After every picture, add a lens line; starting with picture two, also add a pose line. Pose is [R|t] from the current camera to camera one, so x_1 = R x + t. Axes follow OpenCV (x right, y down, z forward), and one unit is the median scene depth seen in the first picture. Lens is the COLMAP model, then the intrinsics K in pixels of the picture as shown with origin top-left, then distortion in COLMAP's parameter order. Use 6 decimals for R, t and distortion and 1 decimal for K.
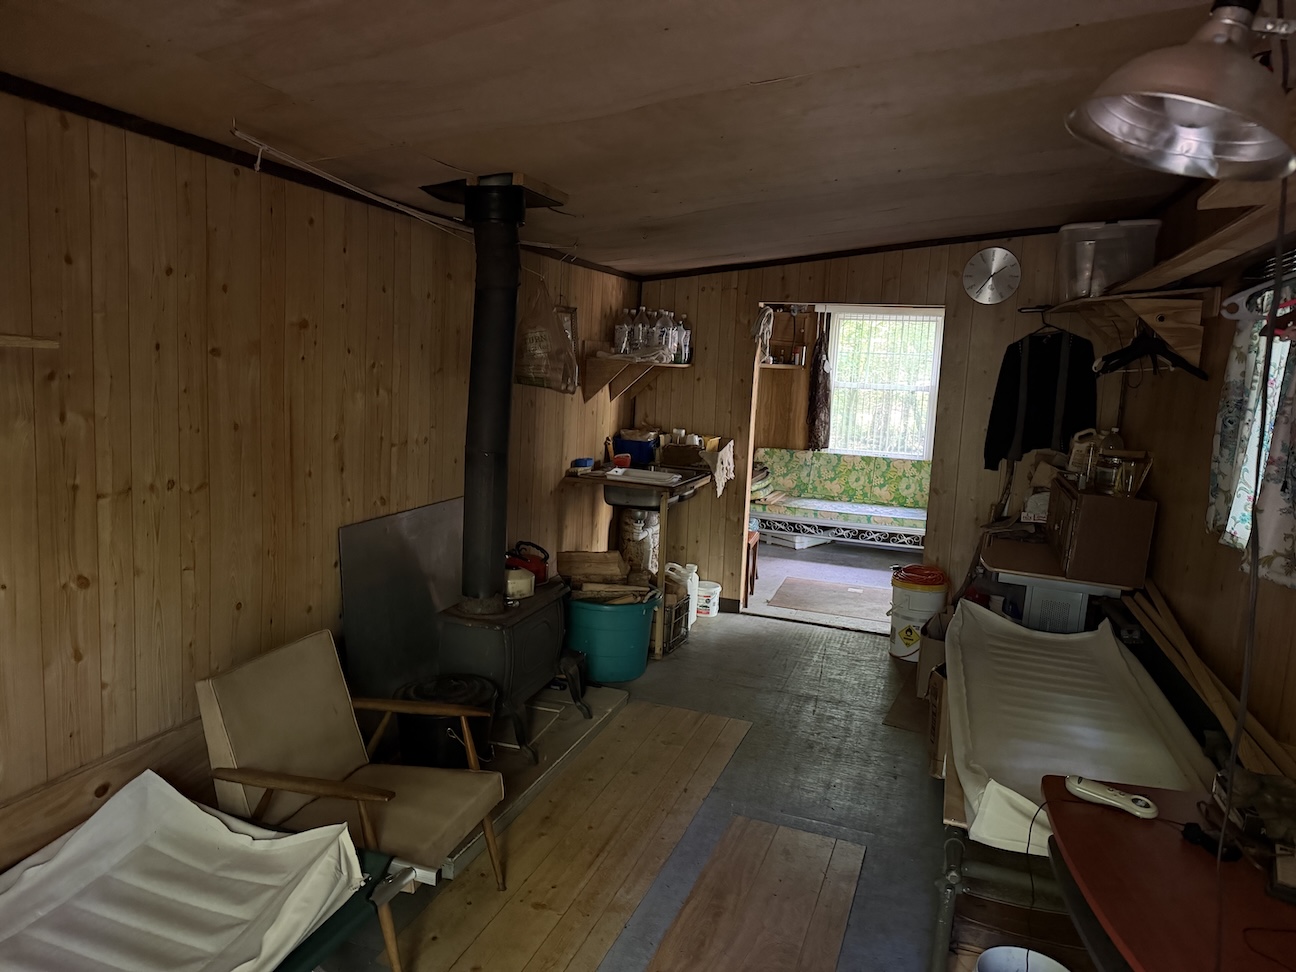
lens RADIAL K [[886.4, 0, 648.0], [0, 886.4, 486.0], [0, 0, 1]] dist [0.063260, -0.081834]
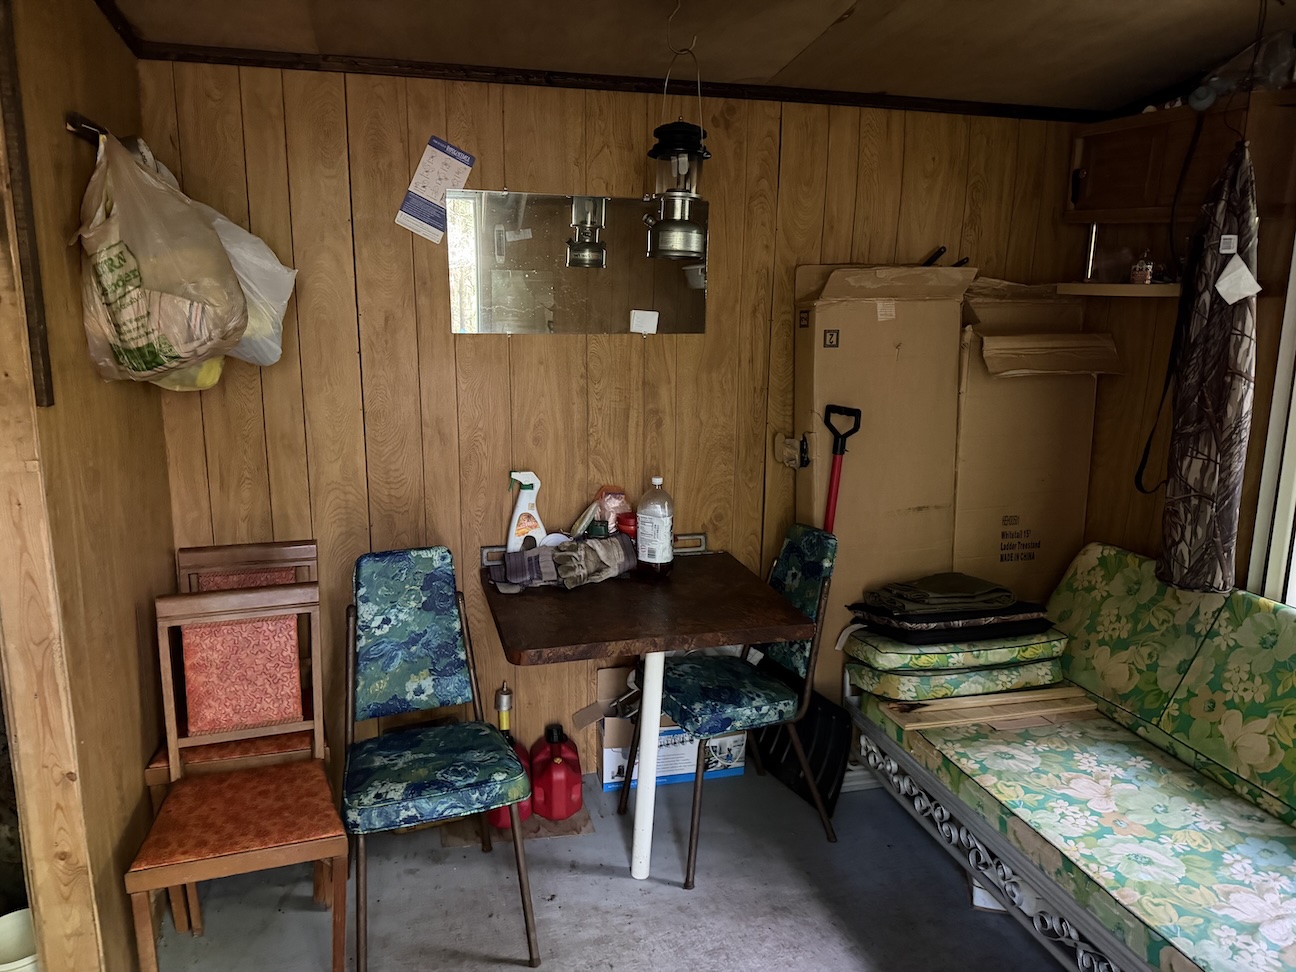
lens RADIAL K [[920.0, 0, 648.0], [0, 920.0, 486.0], [0, 0, 1]] dist [-0.007263, -0.005550]
pose [[0.577511, 0.124017, -0.806908, 0.319278], [-0.095410, 0.991874, 0.084159, -0.080644], [0.810788, 0.028384, 0.584651, 0.702815]]
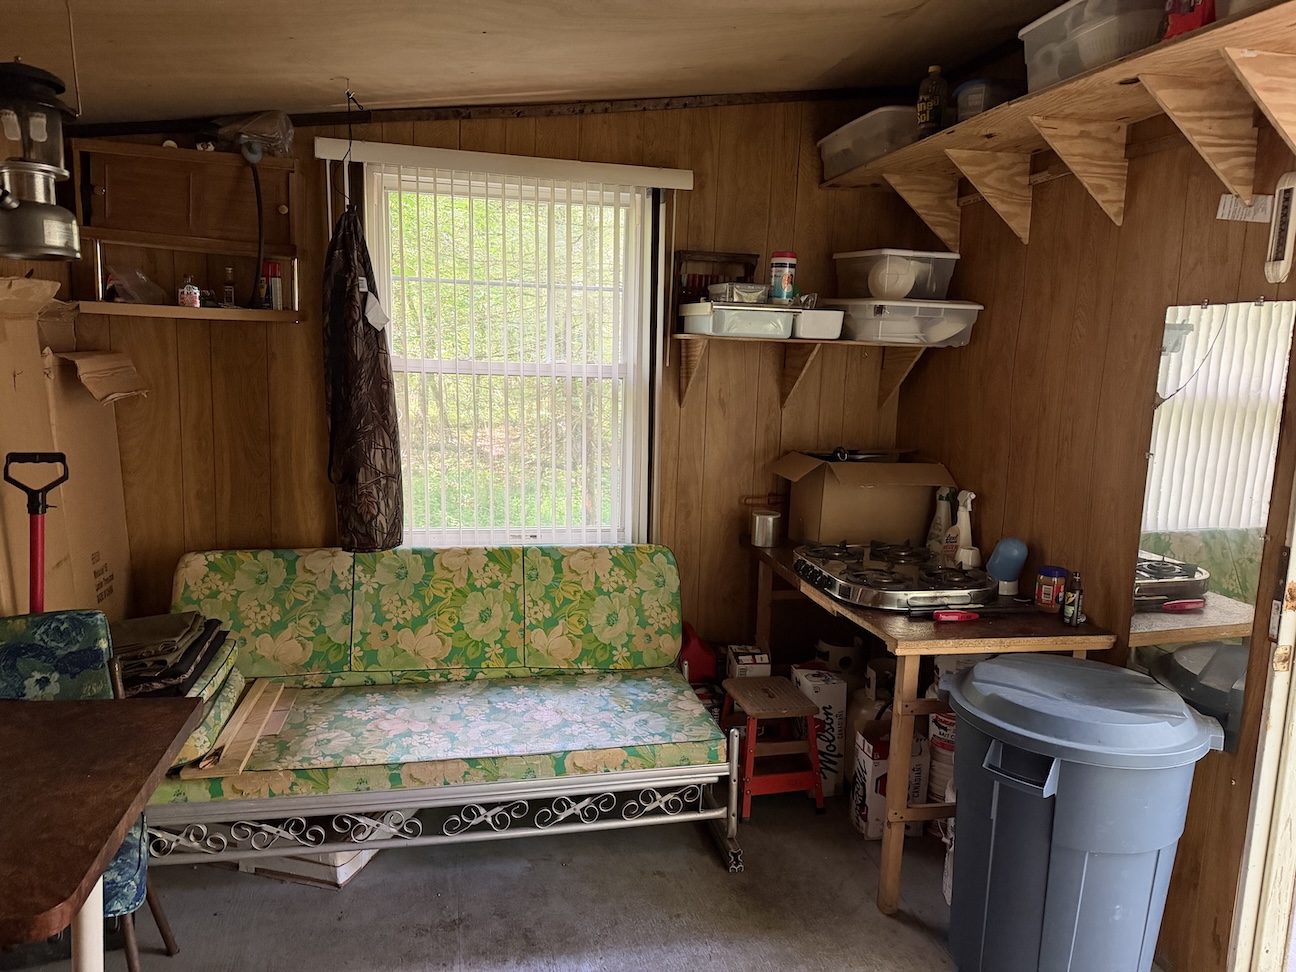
lens RADIAL K [[886.4, 0, 648.0], [0, 886.4, 486.0], [0, 0, 1]] dist [0.063260, -0.081834]
pose [[0.847175, -0.103543, 0.521126, 0.103818], [0.081580, 0.994546, 0.064986, -0.081019], [-0.525013, -0.012541, 0.851002, 0.646592]]
